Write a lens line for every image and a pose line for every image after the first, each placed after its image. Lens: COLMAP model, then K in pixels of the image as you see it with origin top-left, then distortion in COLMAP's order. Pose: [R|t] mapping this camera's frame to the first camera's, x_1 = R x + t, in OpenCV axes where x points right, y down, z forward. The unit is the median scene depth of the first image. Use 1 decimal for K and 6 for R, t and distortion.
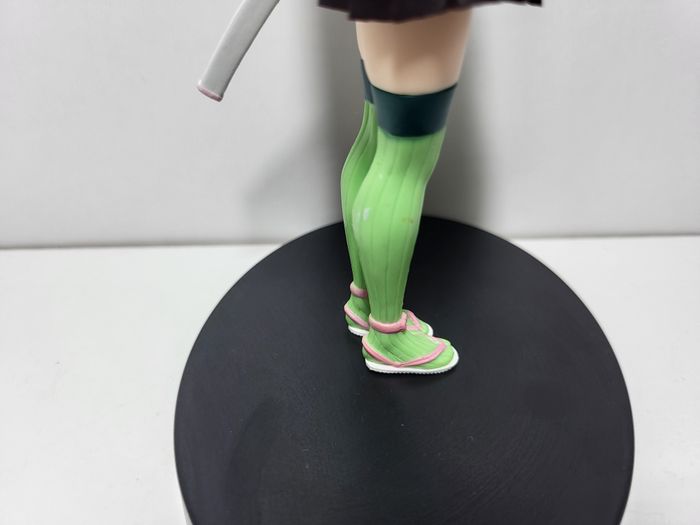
lens RADIAL K [[571.0, 0, 350.0], [0, 571.0, 262.5], [0, 0, 1]] dist [0.028318, 0.003985]
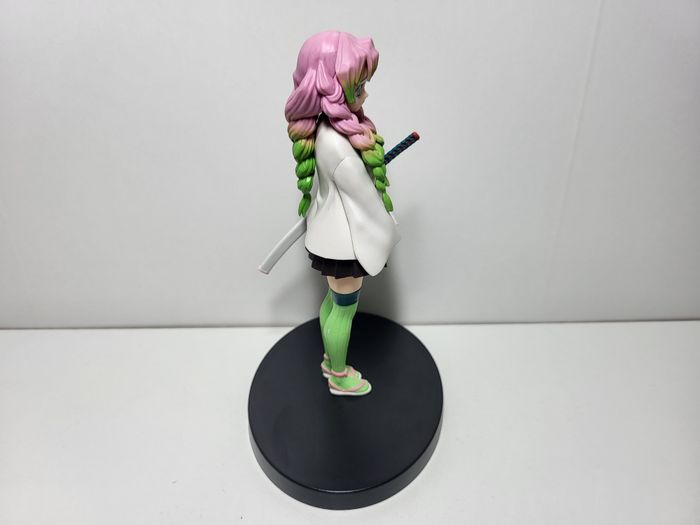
lens RADIAL K [[571.0, 0, 350.0], [0, 571.0, 262.5], [0, 0, 1]] dist [0.028318, 0.003985]
pose [[0.999674, 0.012326, 0.022346, 0.051096], [-0.010966, 0.998140, -0.059977, -0.195899], [-0.023044, 0.059713, 0.997950, -1.305197]]
